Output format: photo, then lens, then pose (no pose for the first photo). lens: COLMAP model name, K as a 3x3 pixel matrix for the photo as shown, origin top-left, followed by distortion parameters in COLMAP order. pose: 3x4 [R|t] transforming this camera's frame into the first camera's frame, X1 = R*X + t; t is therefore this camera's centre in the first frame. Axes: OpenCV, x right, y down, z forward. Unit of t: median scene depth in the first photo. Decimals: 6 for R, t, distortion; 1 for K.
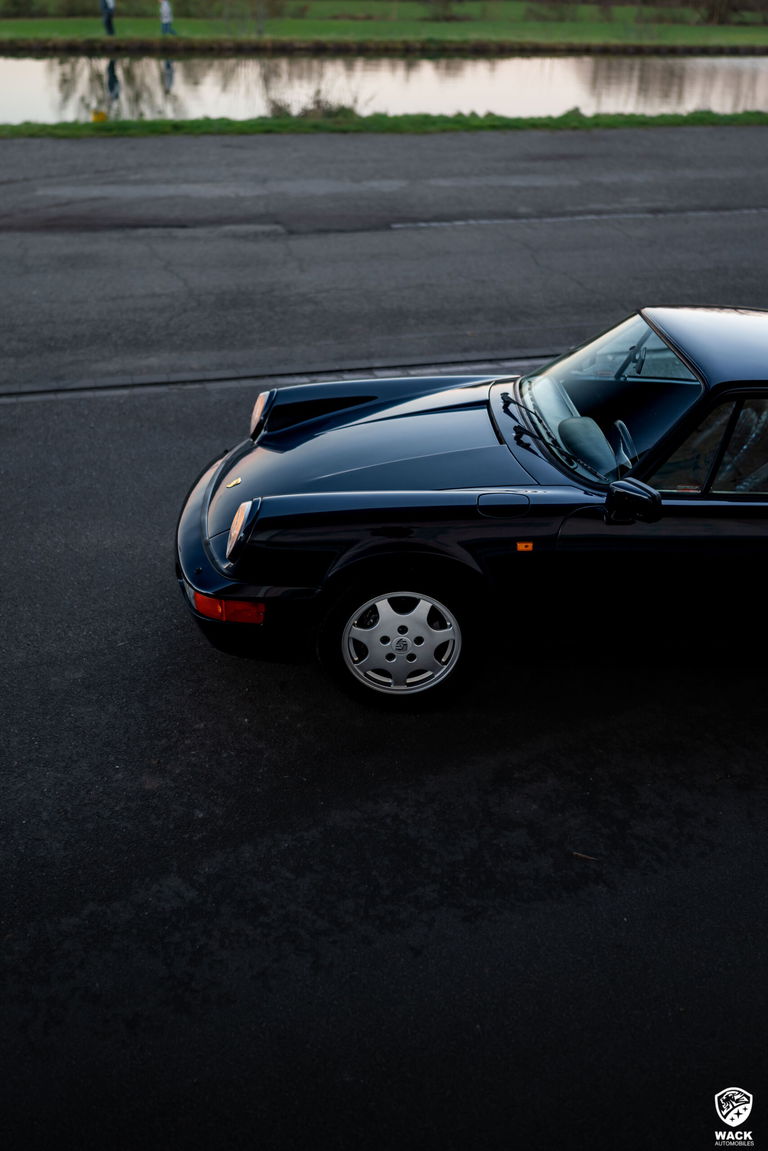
lens RADIAL K [[1081.2, 0, 375.8], [0, 1081.2, 570.3], [0, 0, 1]] dist [0.021992, -0.025221]
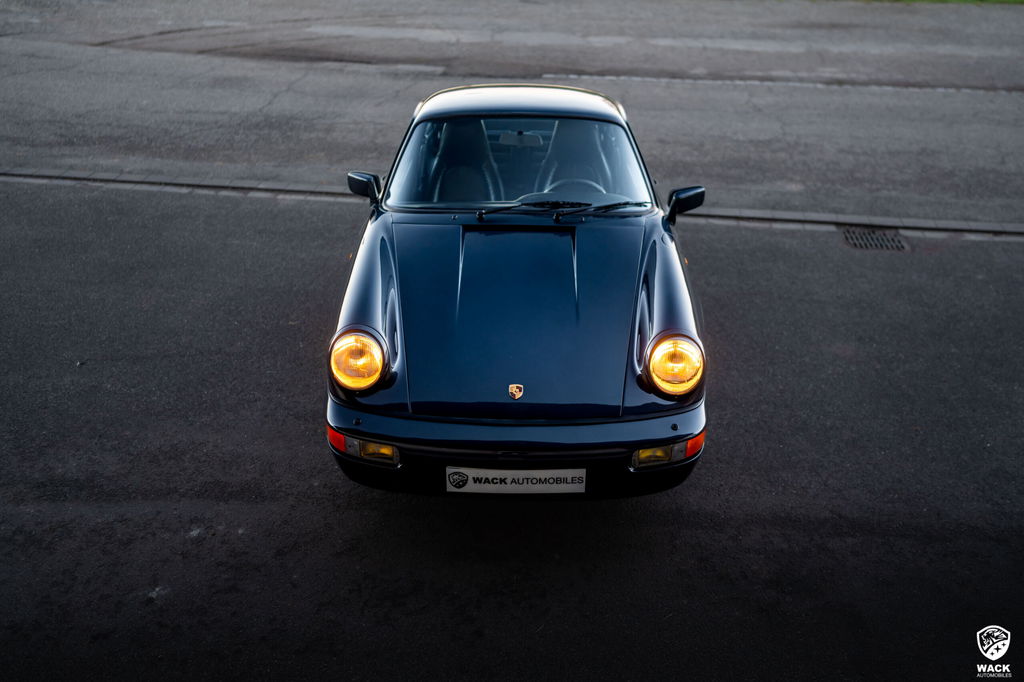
lens RADIAL K [[945.1, 0, 512.0], [0, 945.1, 341.0], [0, 0, 1]] dist [0.009756, -0.019500]
pose [[0.906844, 0.179455, -0.381354, 0.397236], [-0.192016, 0.981378, 0.005205, -0.054311], [0.375186, 0.068506, 0.924414, 0.125467]]
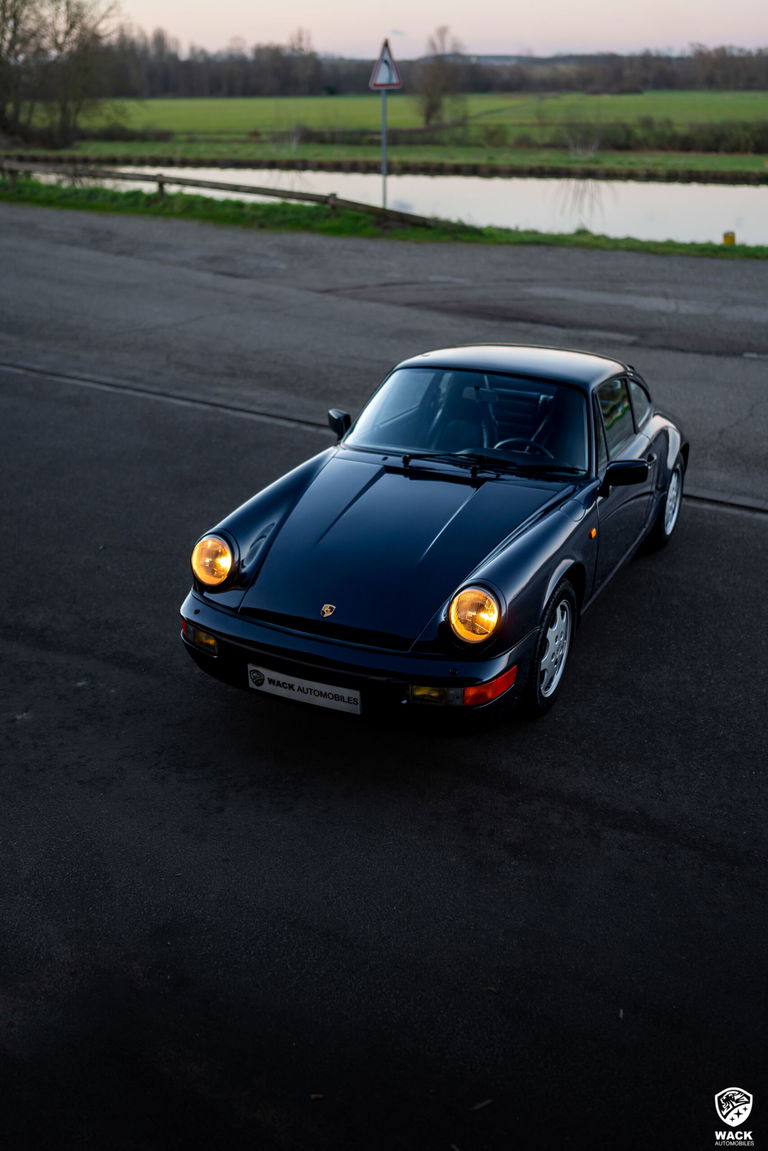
lens RADIAL K [[1062.3, 0, 384.0], [0, 1062.3, 575.5], [0, 0, 1]] dist [0.009756, -0.019500]
pose [[0.637786, 0.290903, -0.713166, 0.544849], [-0.357486, 0.931960, 0.060449, -0.076019], [0.682227, 0.216393, 0.698384, 0.158679]]
